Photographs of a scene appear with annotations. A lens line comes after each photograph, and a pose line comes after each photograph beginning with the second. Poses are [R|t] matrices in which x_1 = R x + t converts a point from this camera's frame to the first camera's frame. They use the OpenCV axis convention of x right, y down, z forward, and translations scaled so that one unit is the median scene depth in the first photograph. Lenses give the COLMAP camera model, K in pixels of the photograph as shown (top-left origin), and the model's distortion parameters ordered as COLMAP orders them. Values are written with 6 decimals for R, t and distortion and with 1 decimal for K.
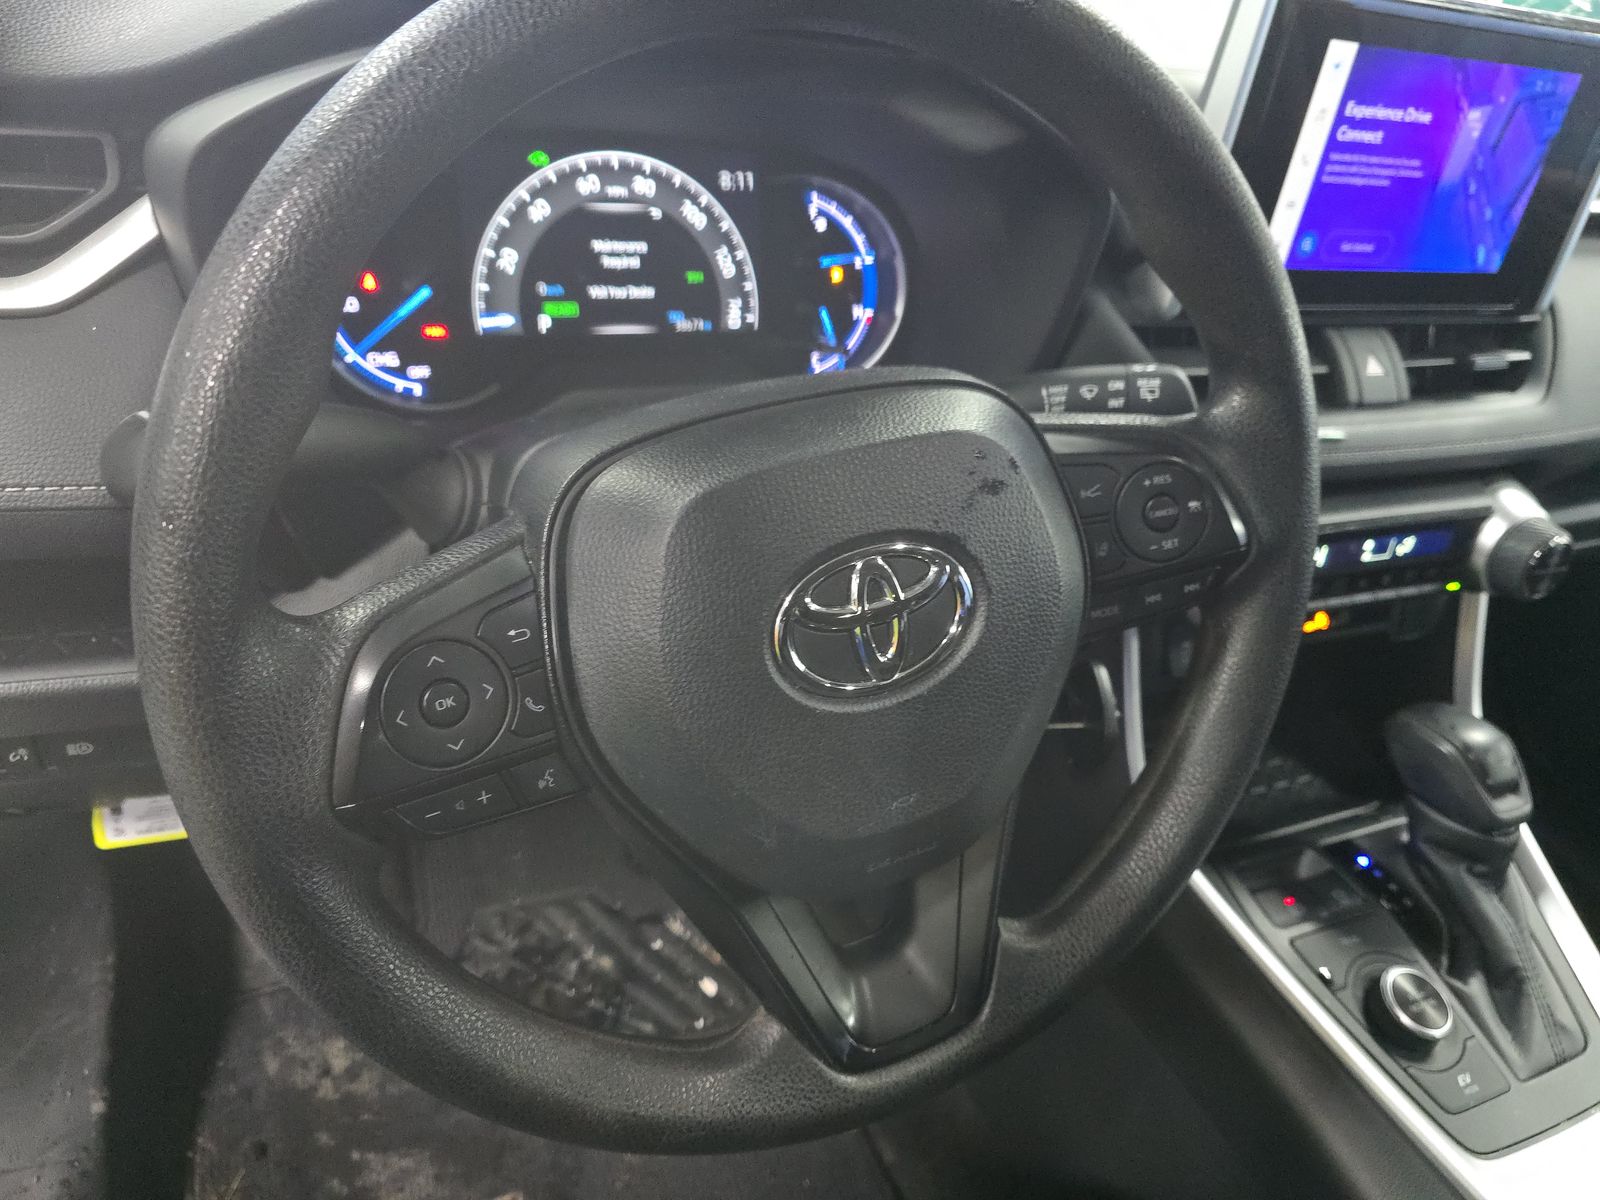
lens RADIAL K [[1091.3, 0, 800.0], [0, 1091.3, 600.0], [0, 0, 1]] dist [0.057831, -0.072099]
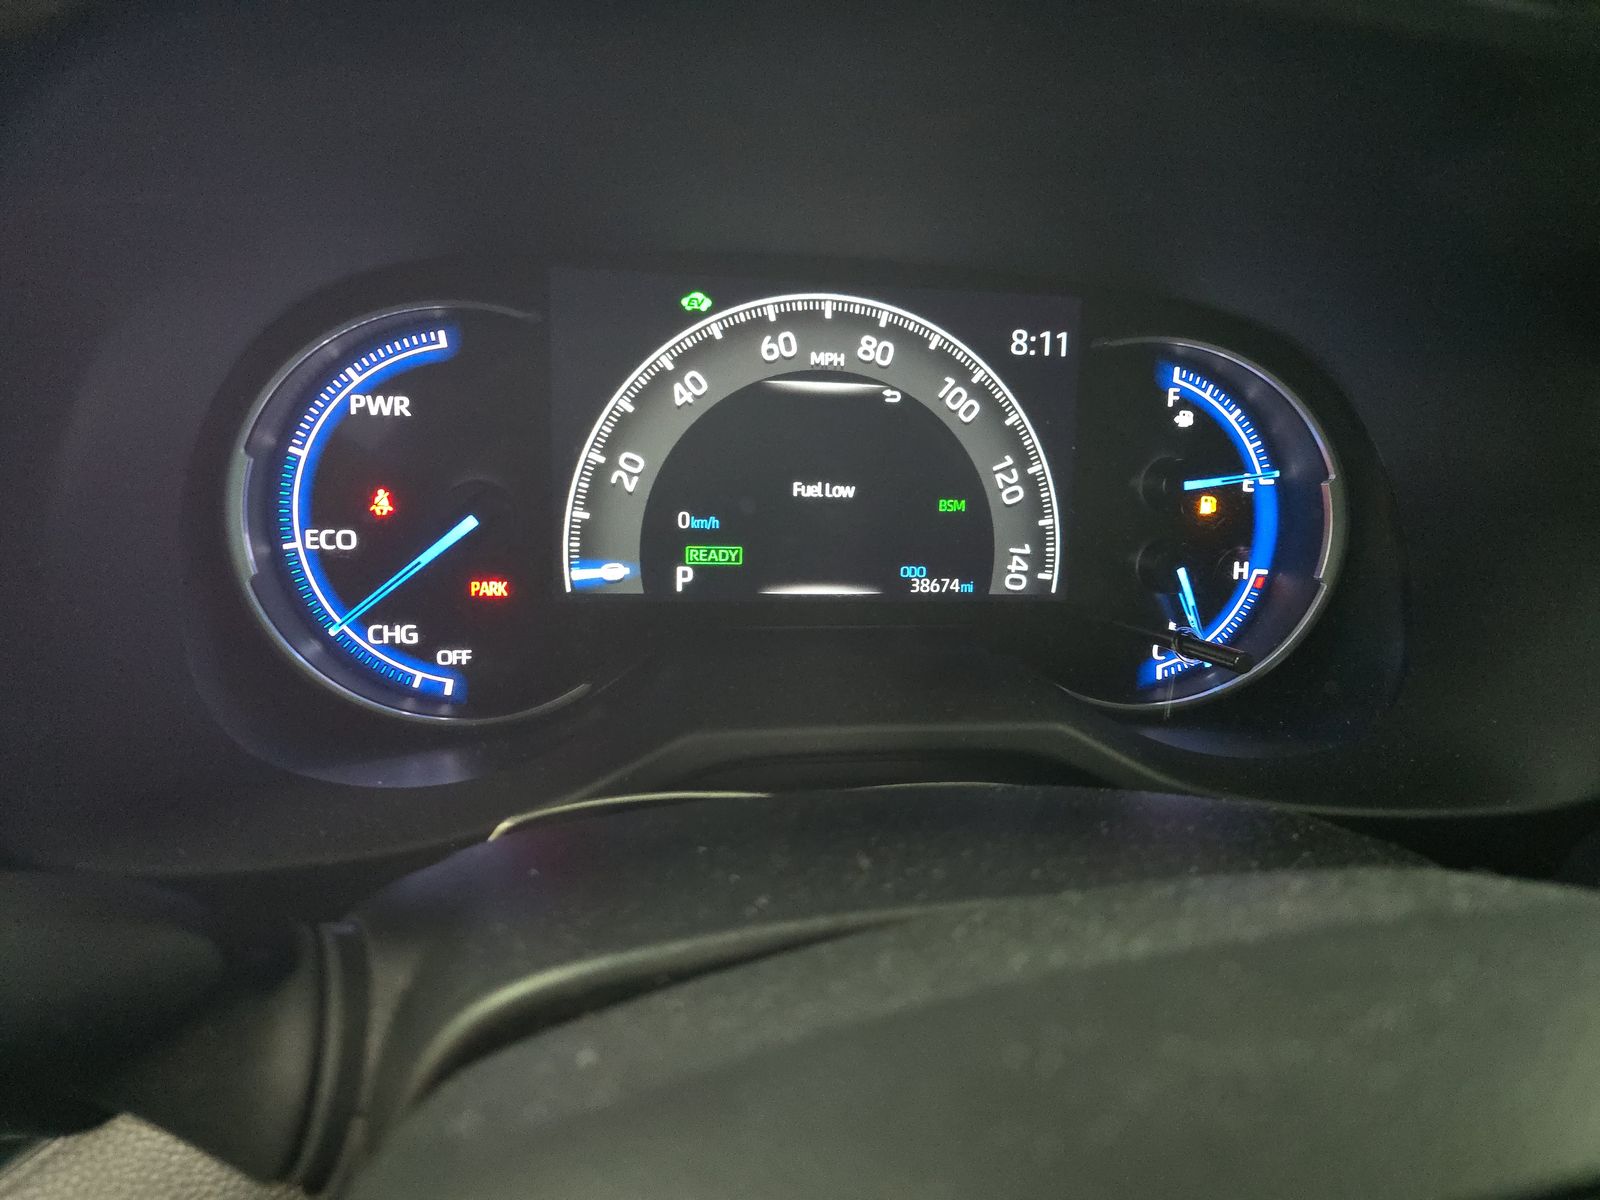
lens RADIAL K [[1091.3, 0, 800.0], [0, 1091.3, 600.0], [0, 0, 1]] dist [0.057831, -0.072099]
pose [[0.975924, 0.062391, -0.208998, -0.053694], [-0.092108, 0.986471, -0.135616, -0.169717], [0.197709, 0.151601, 0.968467, 0.465981]]
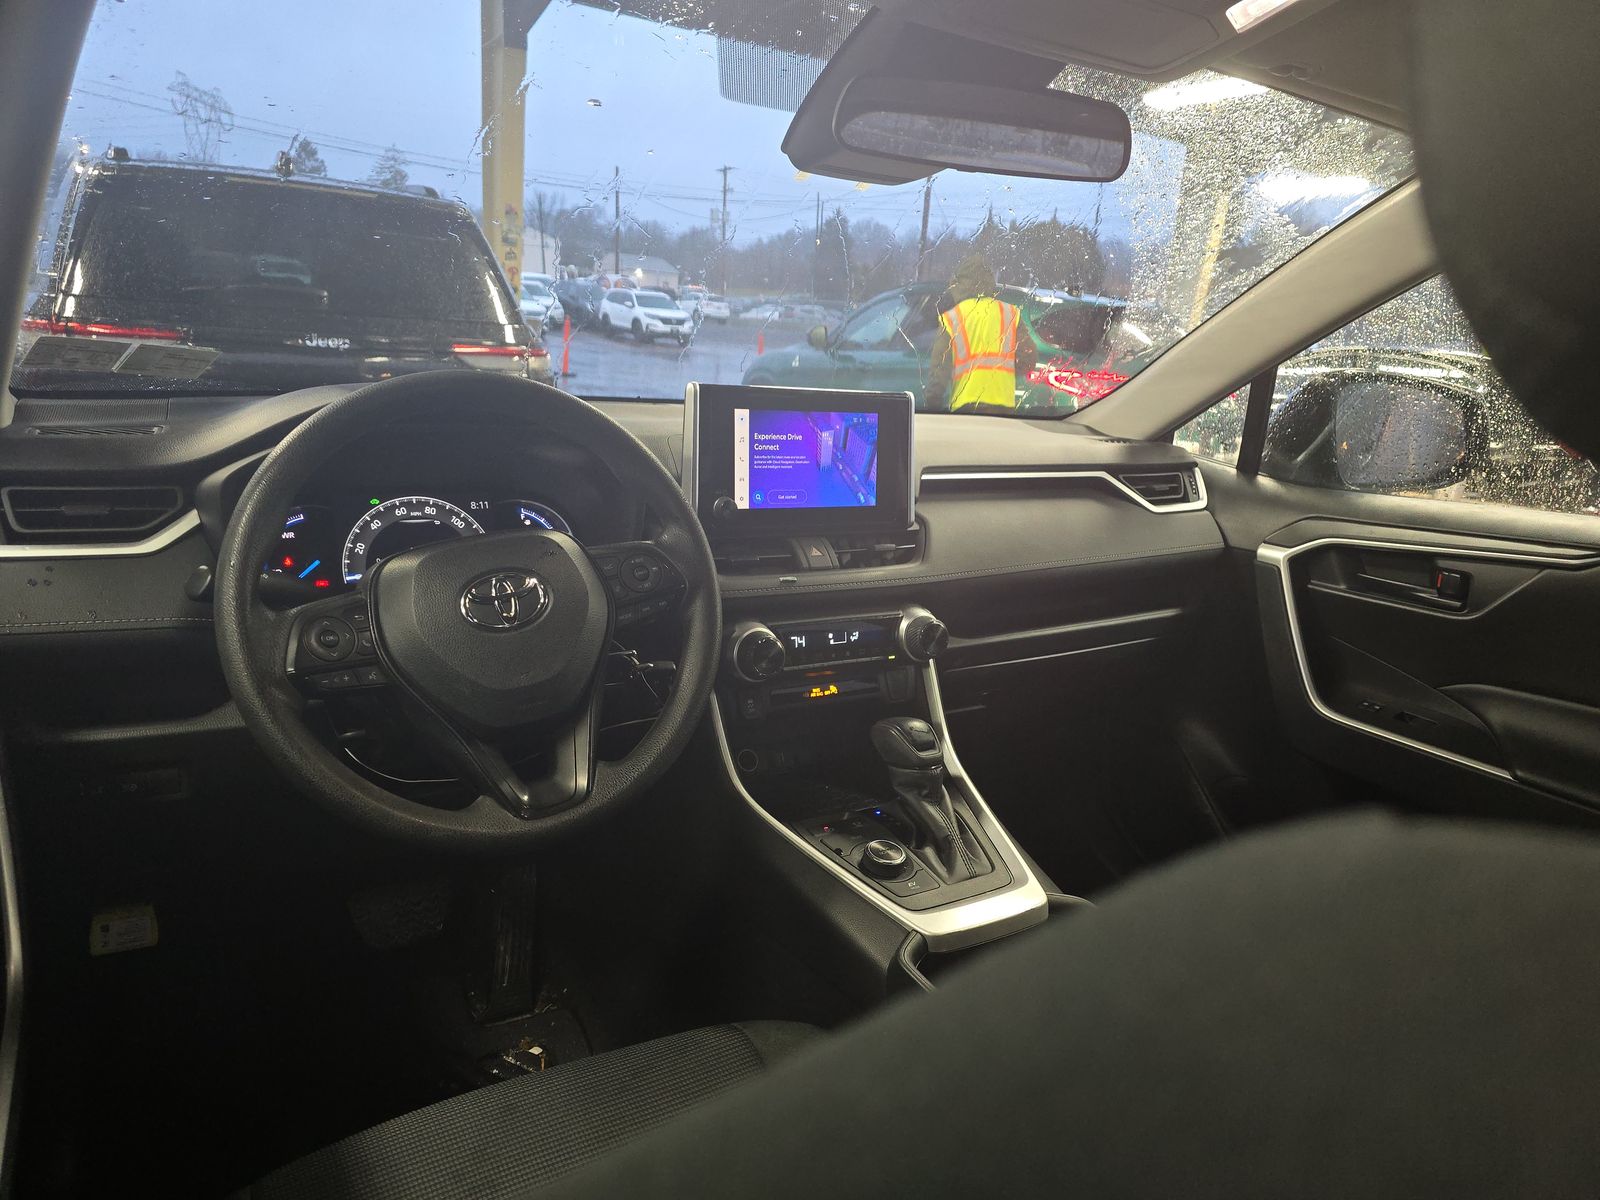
lens RADIAL K [[1091.3, 0, 800.0], [0, 1091.3, 600.0], [0, 0, 1]] dist [0.057831, -0.072099]
pose [[0.983268, -0.131740, 0.125812, 0.251111], [0.170689, 0.907551, -0.383688, 0.663165], [-0.063634, 0.398743, 0.914852, -0.821027]]
